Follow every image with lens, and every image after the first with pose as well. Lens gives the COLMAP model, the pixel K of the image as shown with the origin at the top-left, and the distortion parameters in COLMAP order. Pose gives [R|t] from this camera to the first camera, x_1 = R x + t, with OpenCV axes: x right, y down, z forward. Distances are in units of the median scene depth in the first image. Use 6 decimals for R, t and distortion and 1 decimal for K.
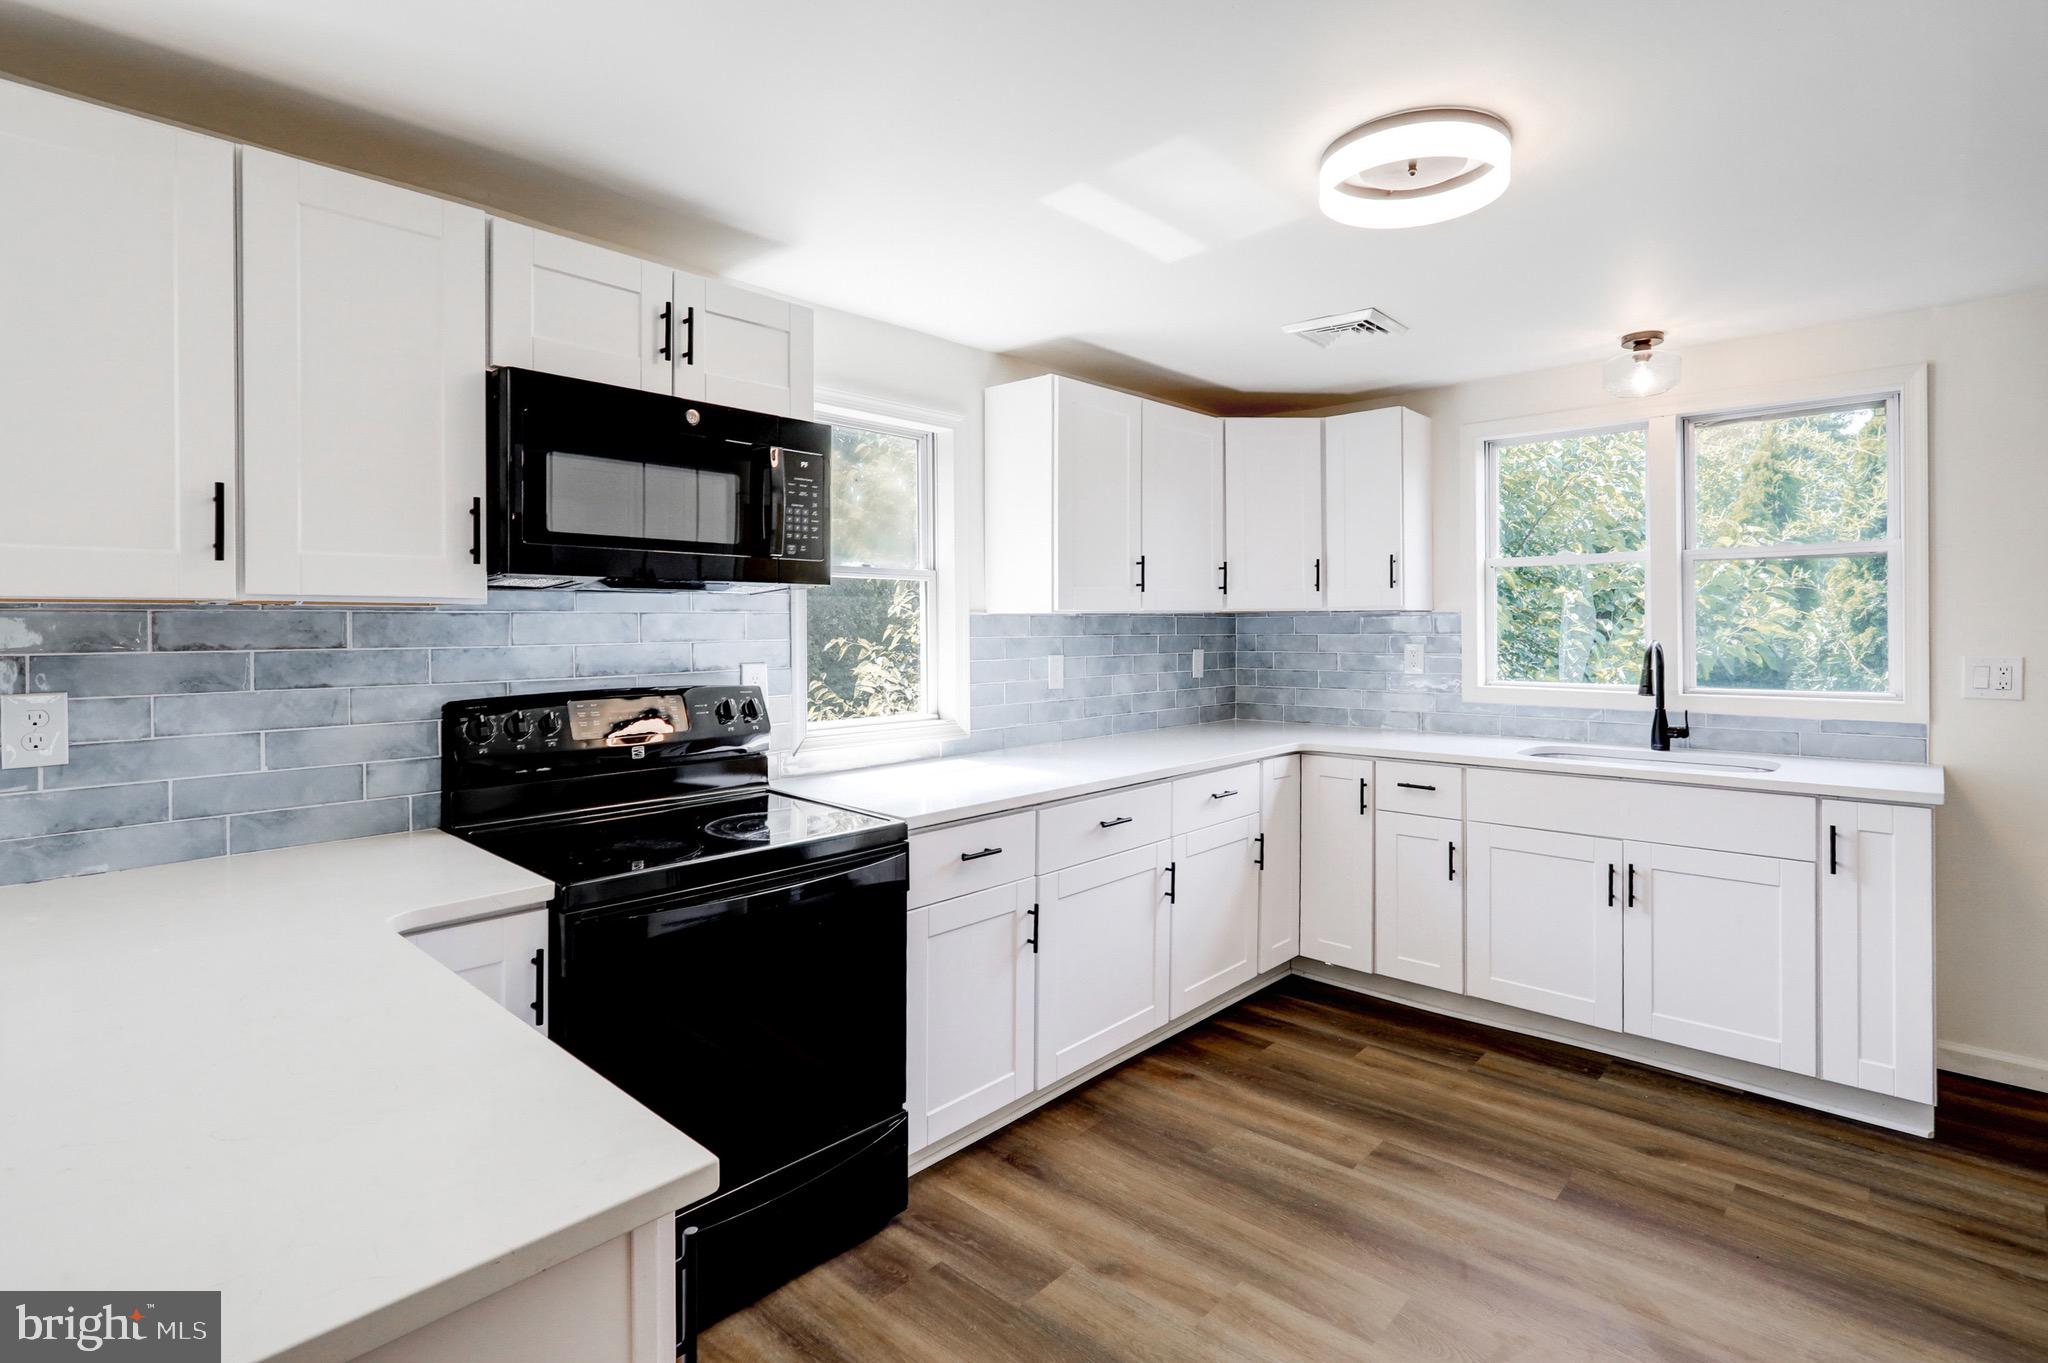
lens RADIAL K [[995.6, 0, 1034.1], [0, 995.6, 625.5], [0, 0, 1]] dist [0.000944, 0.000733]
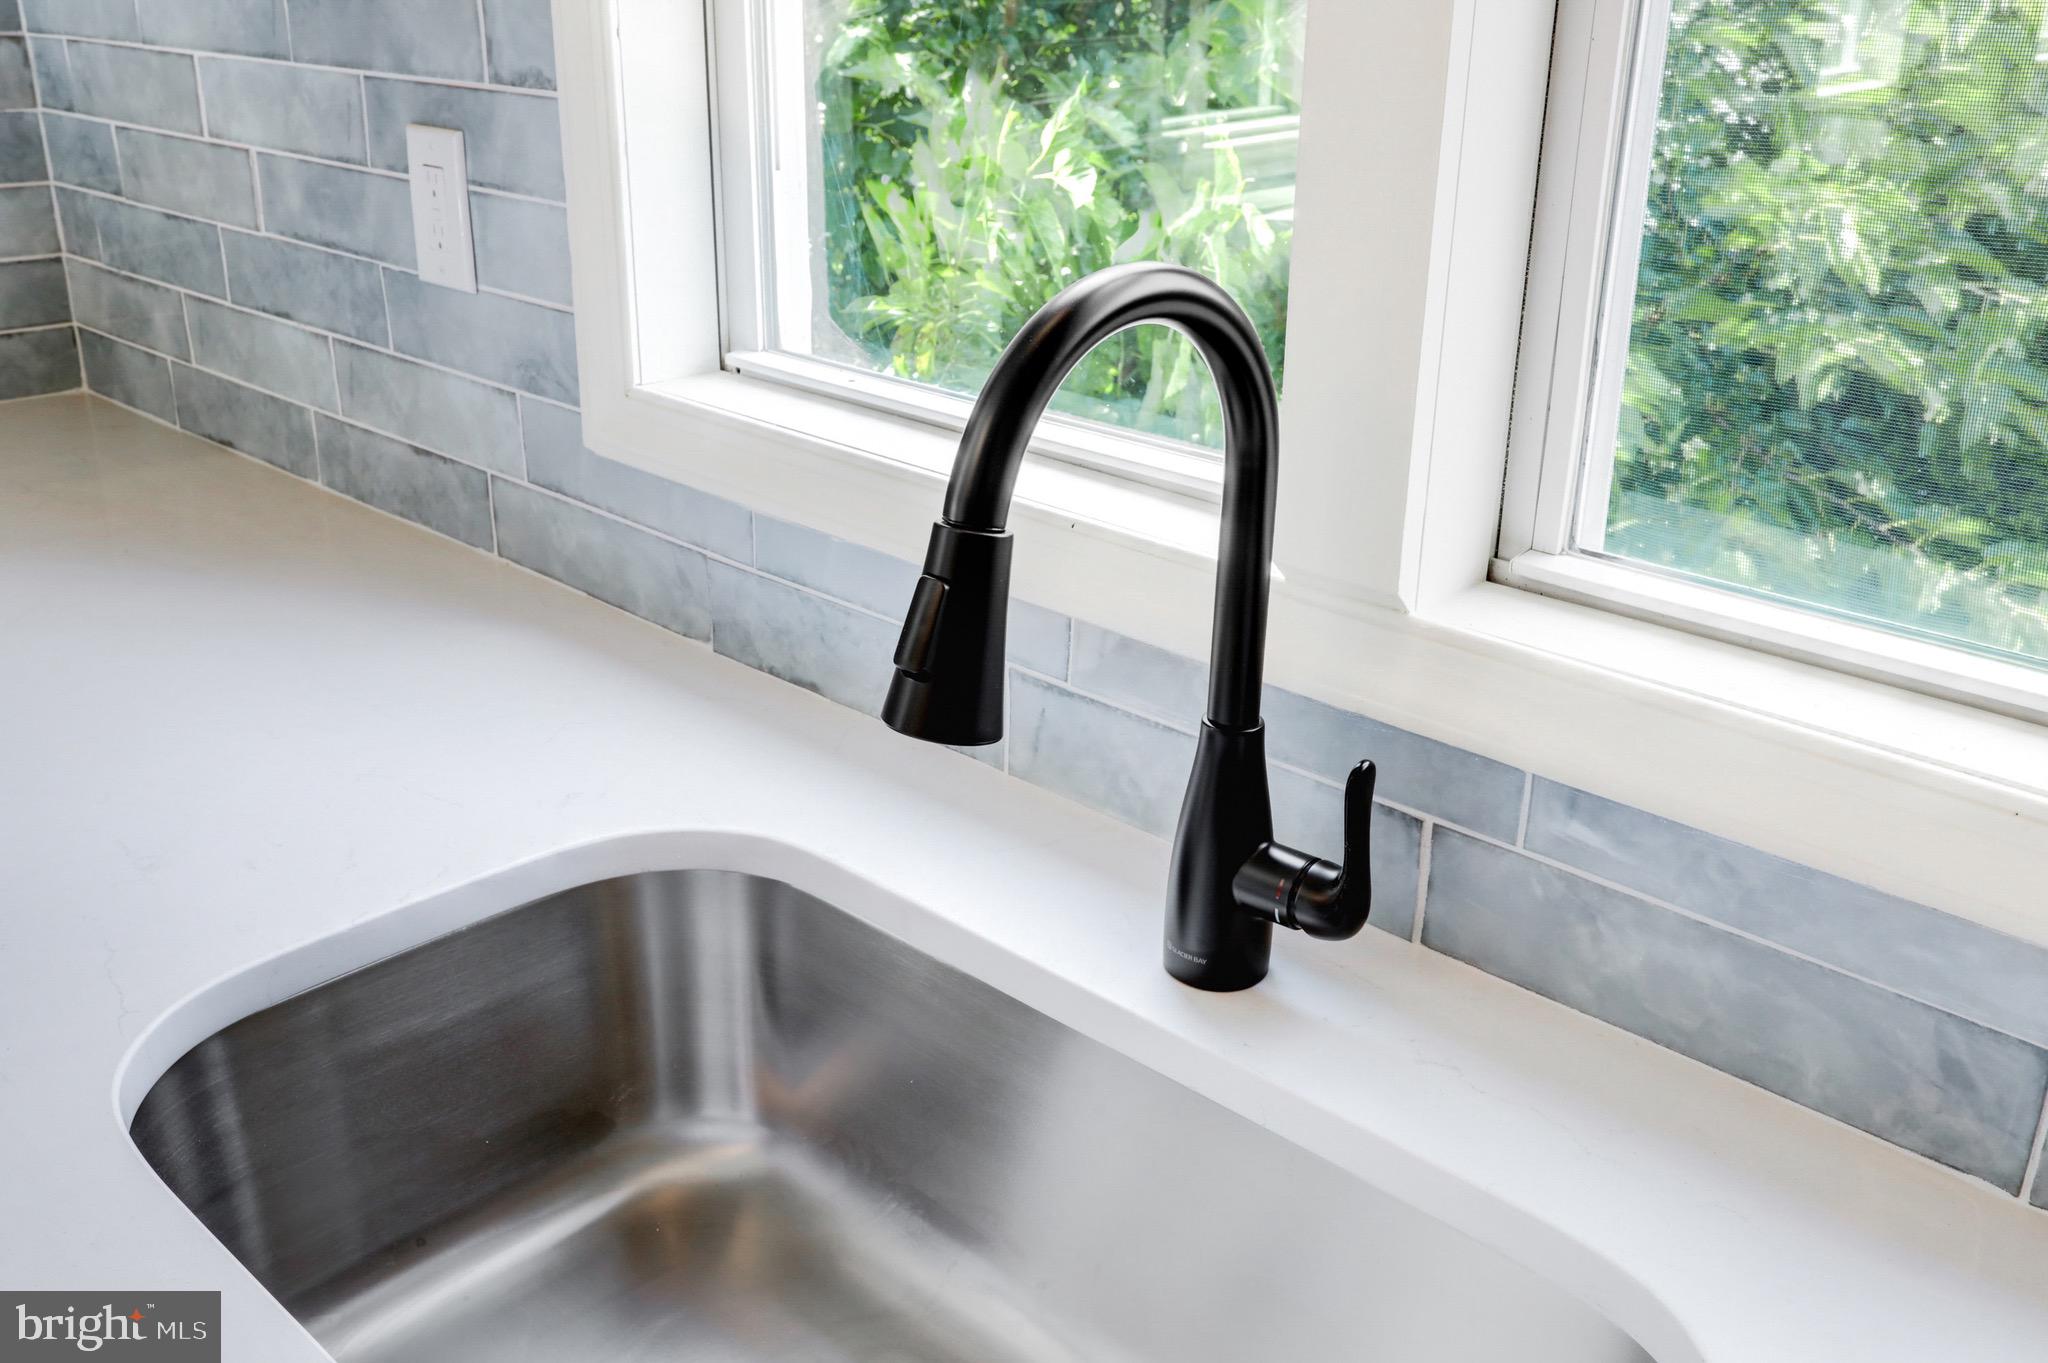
lens RADIAL K [[1865.7, 0, 1021.0], [0, 1865.7, 679.7], [0, 0, 1]] dist [0.001831, 0.000000]
pose [[0.999741, 0.018632, -0.013082, 0.680678], [-0.012210, 0.923815, 0.382643, -0.030457], [0.019214, -0.382384, 0.923804, 0.848075]]
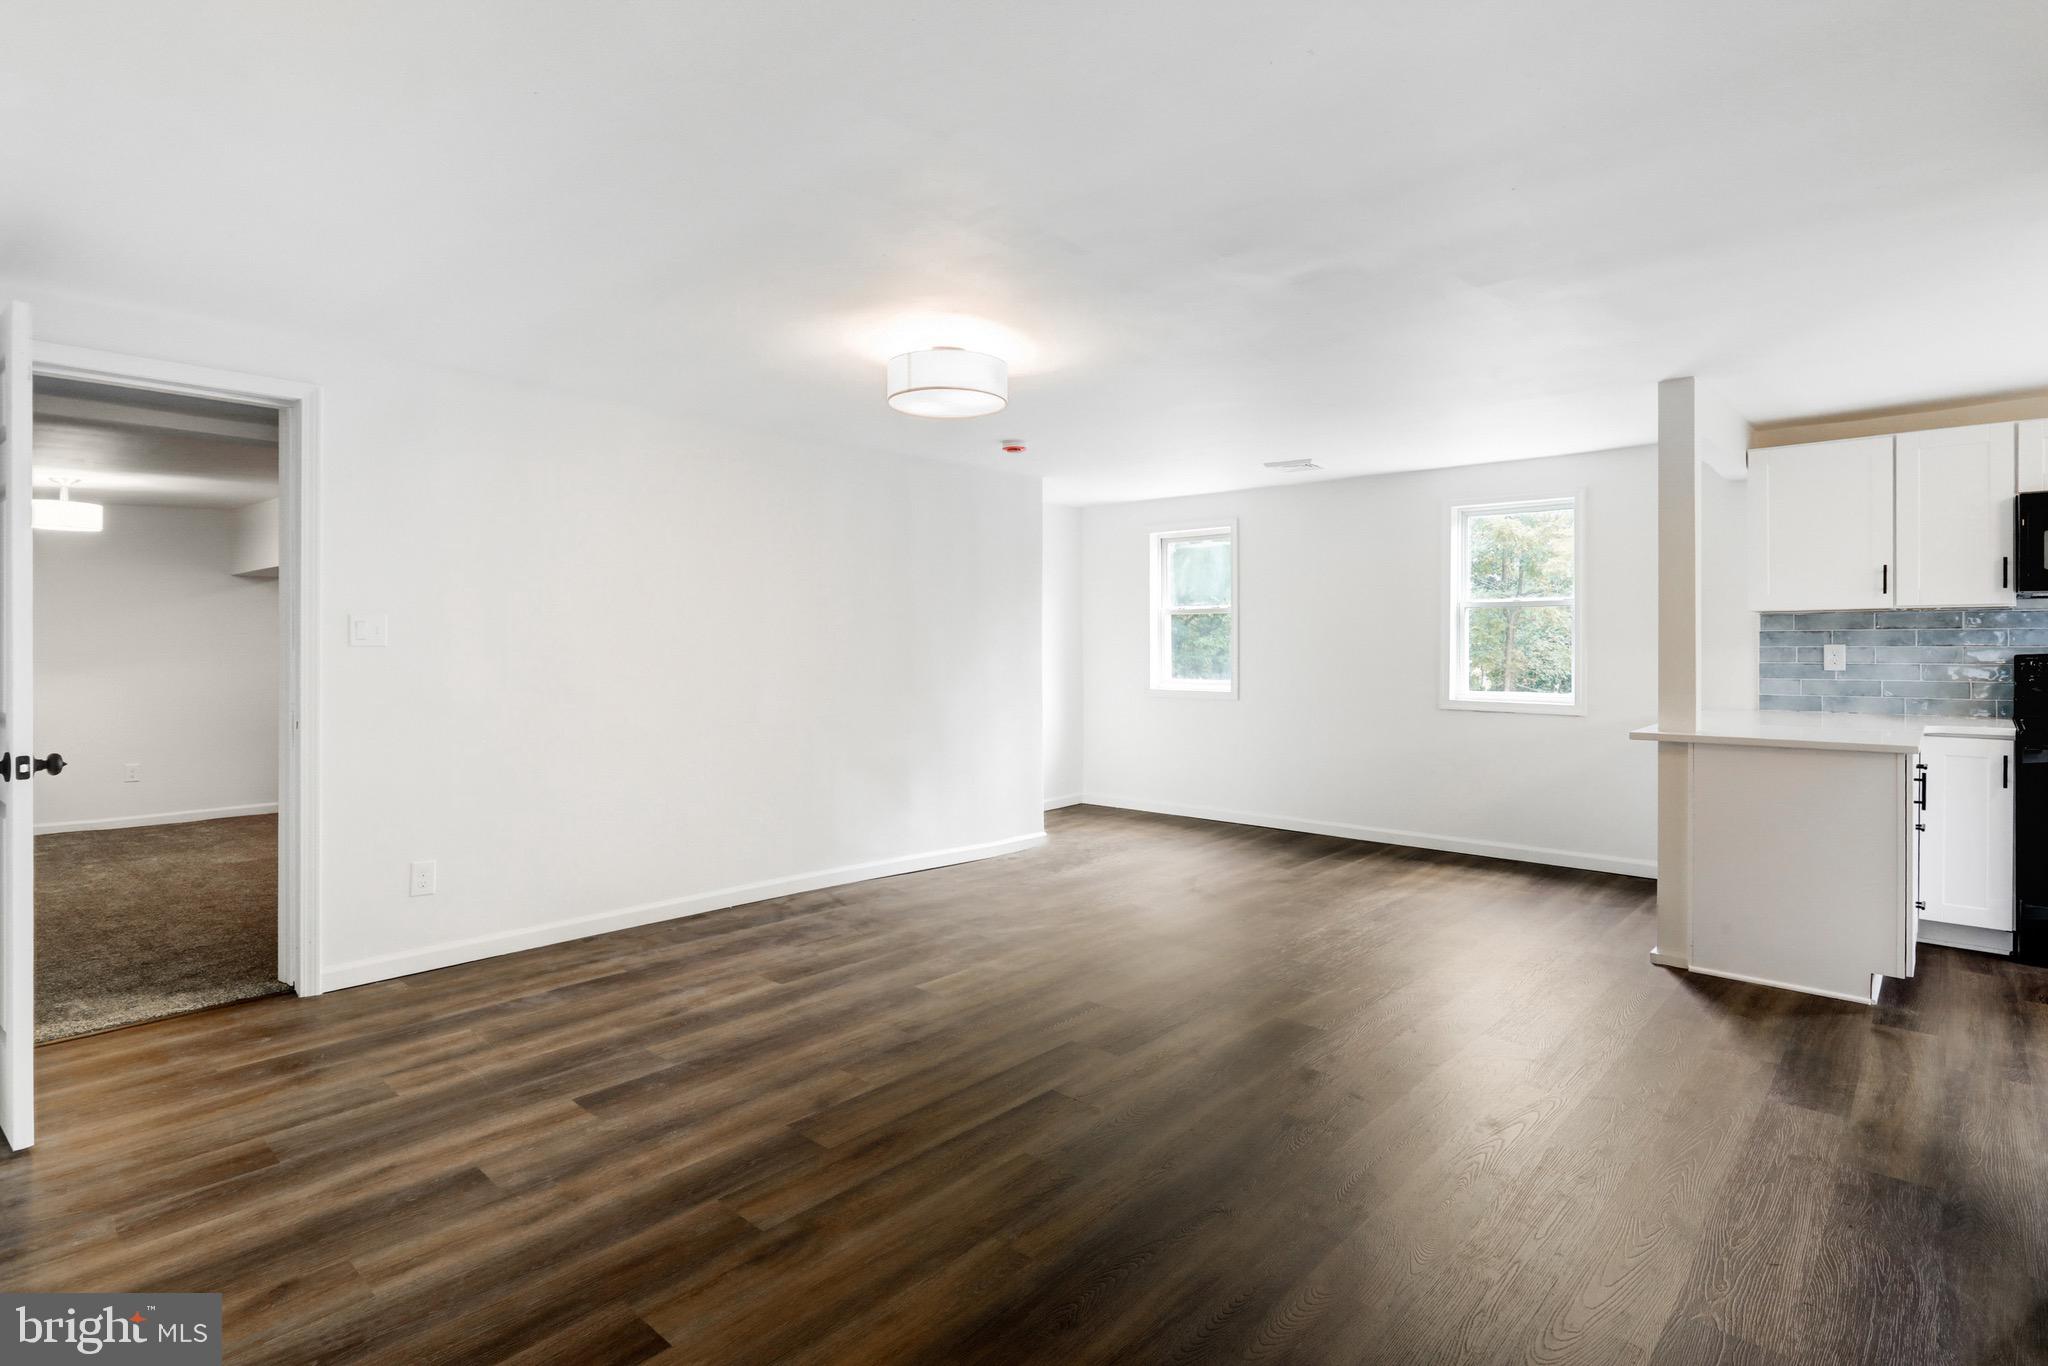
lens RADIAL K [[1041.4, 0, 1019.3], [0, 1041.4, 636.9], [0, 0, 1]] dist [-0.000146, 0.000152]
pose [[0.009603, -0.006305, -0.999934, 1.072945], [0.003350, 0.999975, -0.006273, 0.033436], [0.999948, -0.003289, 0.009624, -0.742057]]
